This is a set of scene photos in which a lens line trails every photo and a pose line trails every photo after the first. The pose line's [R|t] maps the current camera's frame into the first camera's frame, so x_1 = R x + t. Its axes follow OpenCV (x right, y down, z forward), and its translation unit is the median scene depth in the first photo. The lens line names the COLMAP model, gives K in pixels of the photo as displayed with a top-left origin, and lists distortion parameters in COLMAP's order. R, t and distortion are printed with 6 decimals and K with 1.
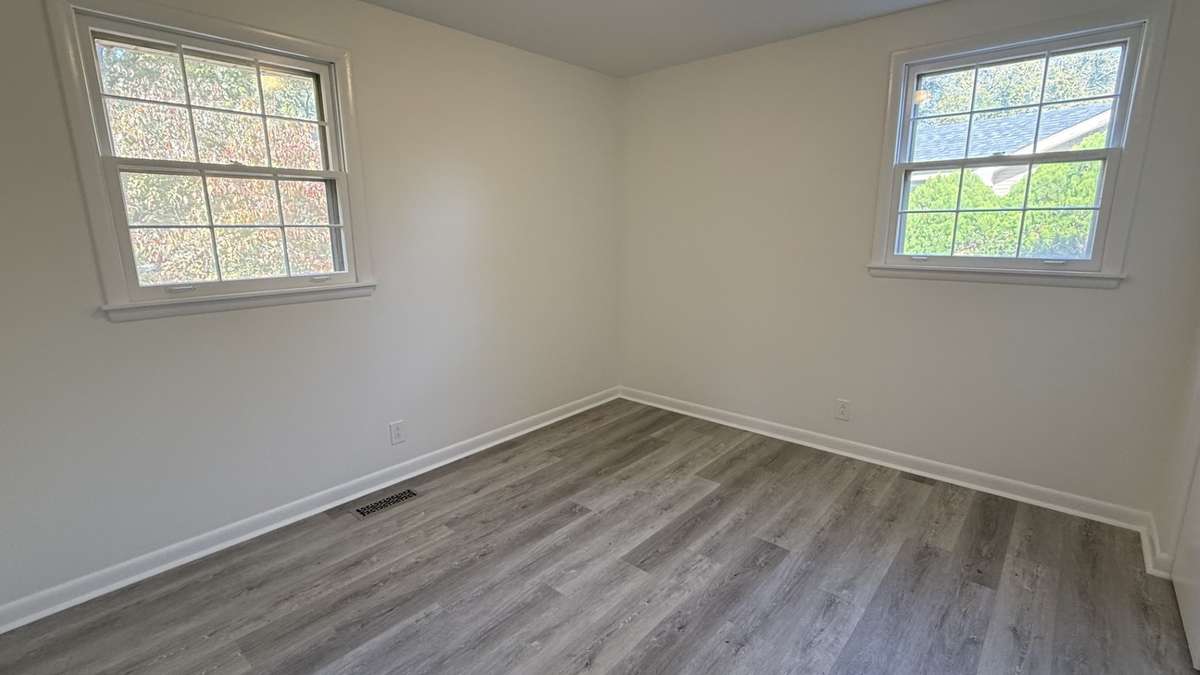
lens RADIAL K [[534.1, 0, 602.5], [0, 534.1, 338.2], [0, 0, 1]] dist [-0.002447, -0.000196]
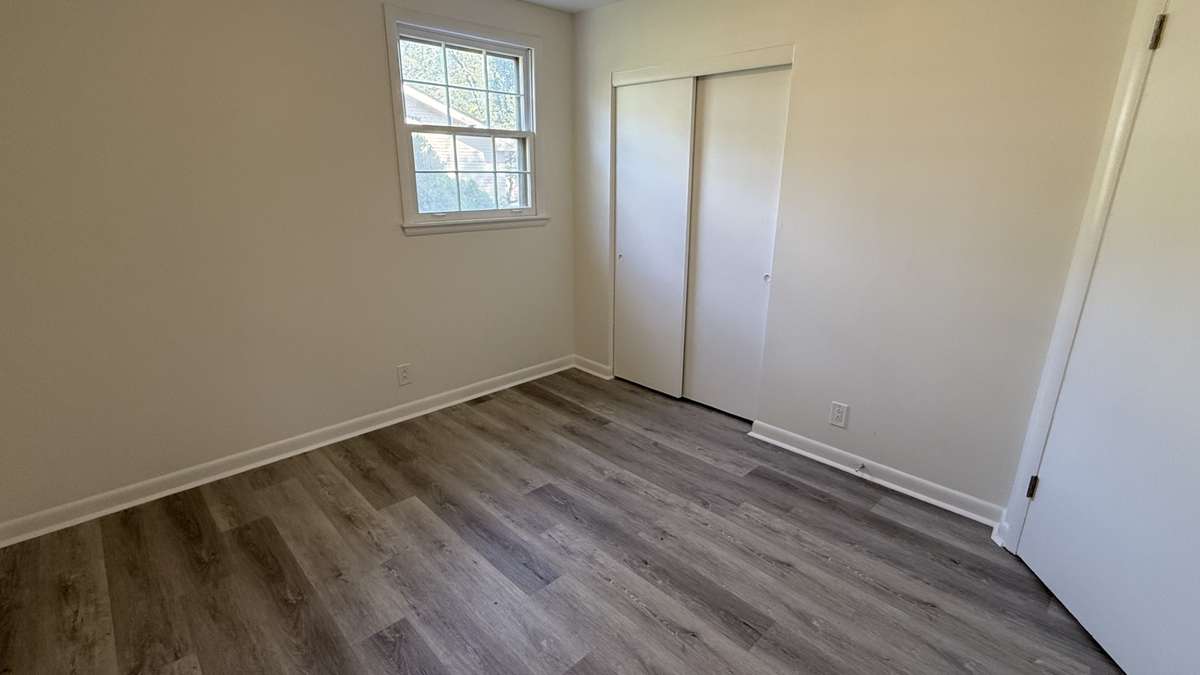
lens RADIAL K [[539.6, 0, 601.8], [0, 539.6, 333.2], [0, 0, 1]] dist [-0.001560, -0.000403]
pose [[0.083435, -0.268928, 0.959540, -0.526456], [0.208470, 0.946302, 0.247090, -0.125214], [-0.974463, 0.179419, 0.135018, 0.573324]]
